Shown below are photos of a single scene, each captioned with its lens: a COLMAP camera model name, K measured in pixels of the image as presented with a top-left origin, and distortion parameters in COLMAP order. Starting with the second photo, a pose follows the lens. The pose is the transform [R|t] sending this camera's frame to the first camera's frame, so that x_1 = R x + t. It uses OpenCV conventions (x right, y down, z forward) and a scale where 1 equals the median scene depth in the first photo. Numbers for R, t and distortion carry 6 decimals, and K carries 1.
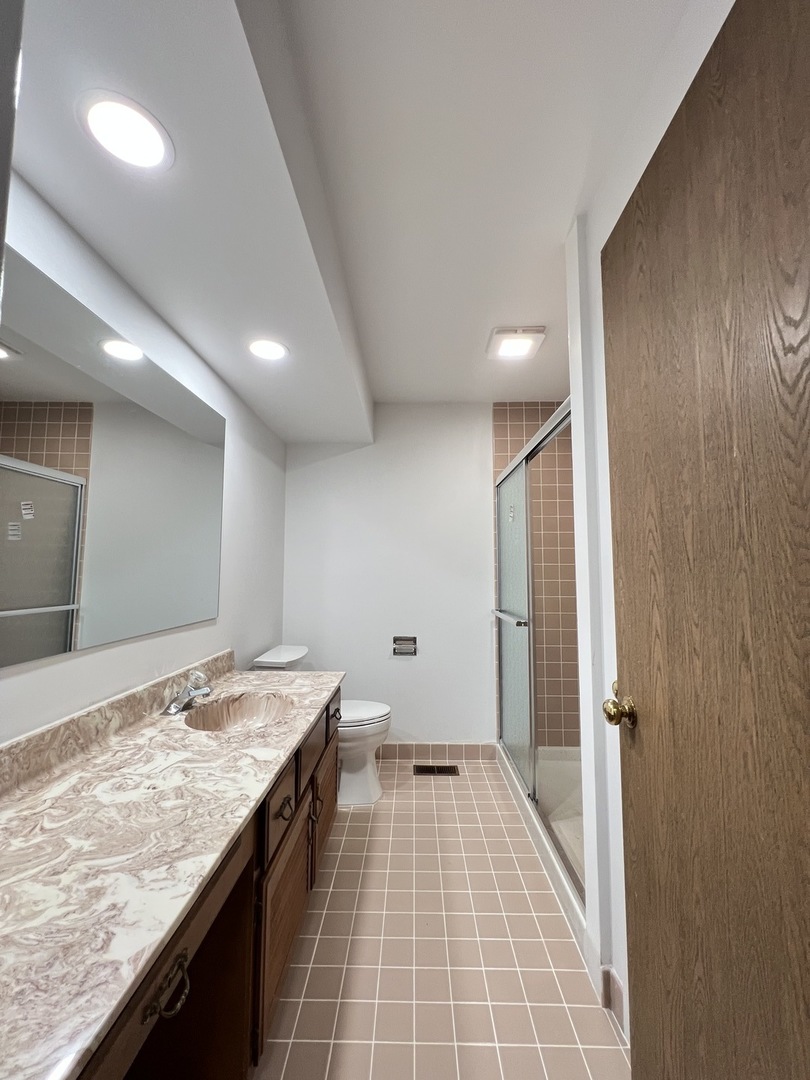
lens RADIAL K [[432.5, 0, 403.5], [0, 432.5, 540.8], [0, 0, 1]] dist [-0.002964, 0.000159]
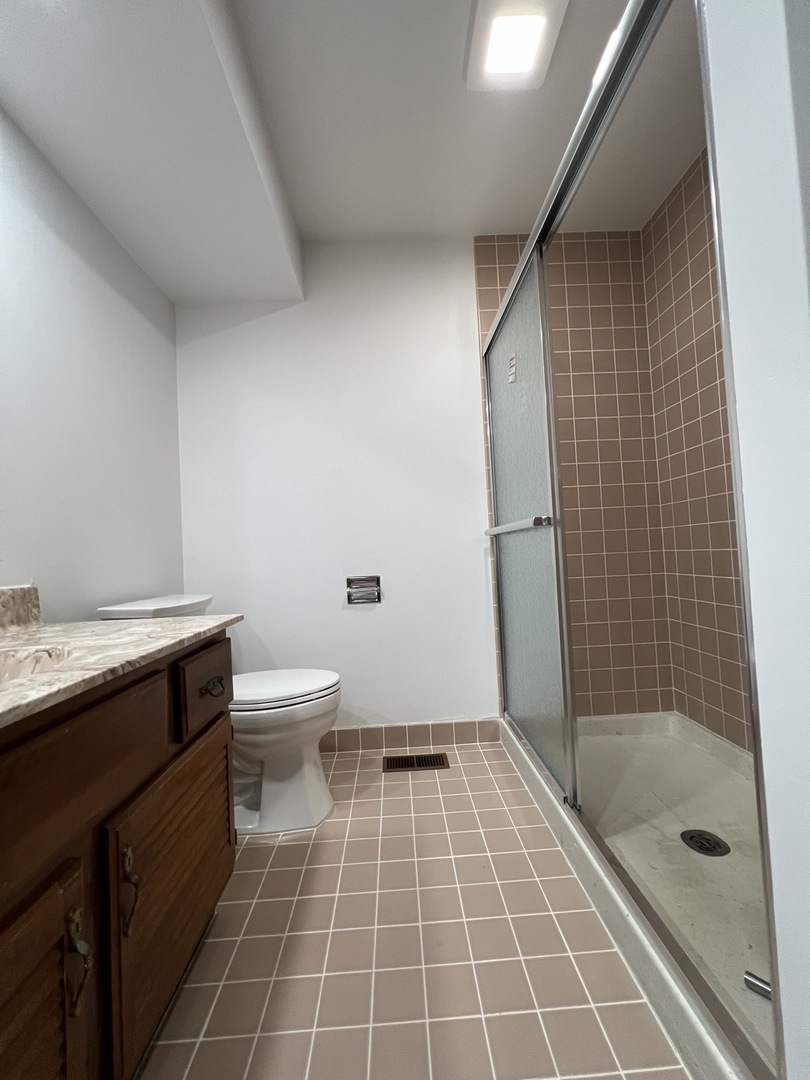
lens RADIAL K [[432.3, 0, 407.2], [0, 432.3, 535.9], [0, 0, 1]] dist [0.000830, -0.000046]
pose [[0.997289, -0.048109, 0.055678, 0.041596], [0.046294, 0.998368, 0.033432, 0.148642], [-0.057195, -0.030764, 0.997889, 0.327972]]
